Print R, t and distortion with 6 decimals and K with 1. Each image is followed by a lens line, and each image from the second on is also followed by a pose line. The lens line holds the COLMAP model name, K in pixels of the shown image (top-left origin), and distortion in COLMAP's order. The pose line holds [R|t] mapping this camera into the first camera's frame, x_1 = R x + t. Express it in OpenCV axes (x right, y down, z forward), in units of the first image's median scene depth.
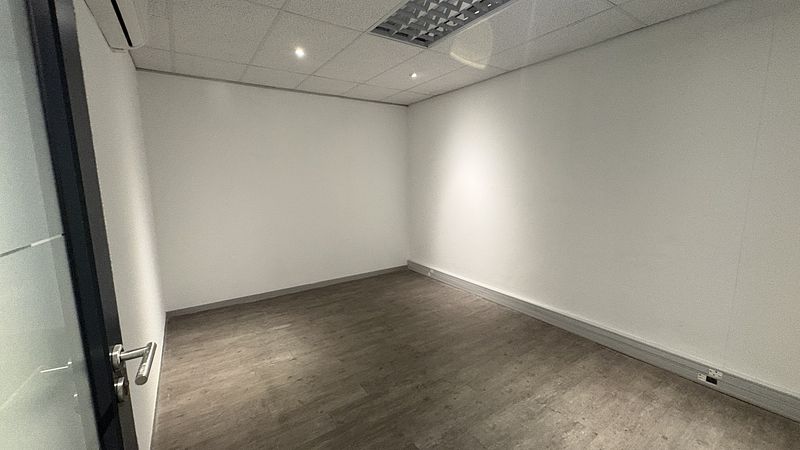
lens RADIAL K [[319.1, 0, 399.8], [0, 319.1, 223.5], [0, 0, 1]] dist [-0.000366, -0.000039]
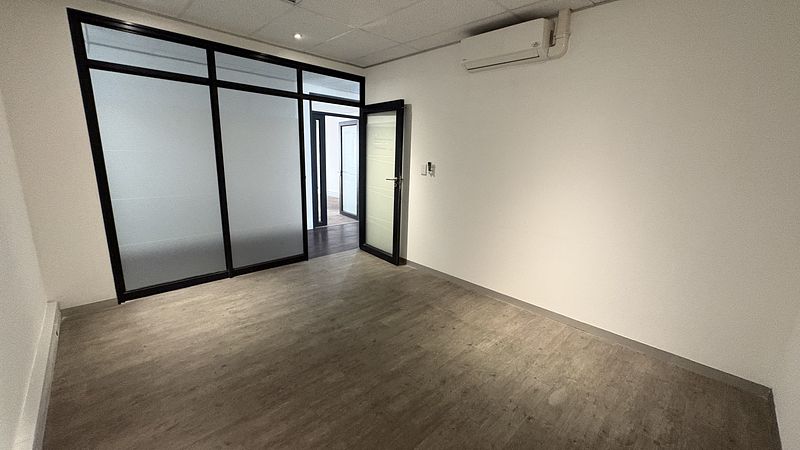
lens RADIAL K [[319.1, 0, 399.8], [0, 319.1, 223.5], [0, 0, 1]] dist [-0.000366, -0.000039]
pose [[-0.984341, 0.022710, -0.174809, 0.030120], [-0.041024, 0.934925, 0.352467, -0.251785], [0.171437, 0.354119, -0.919353, 1.884392]]
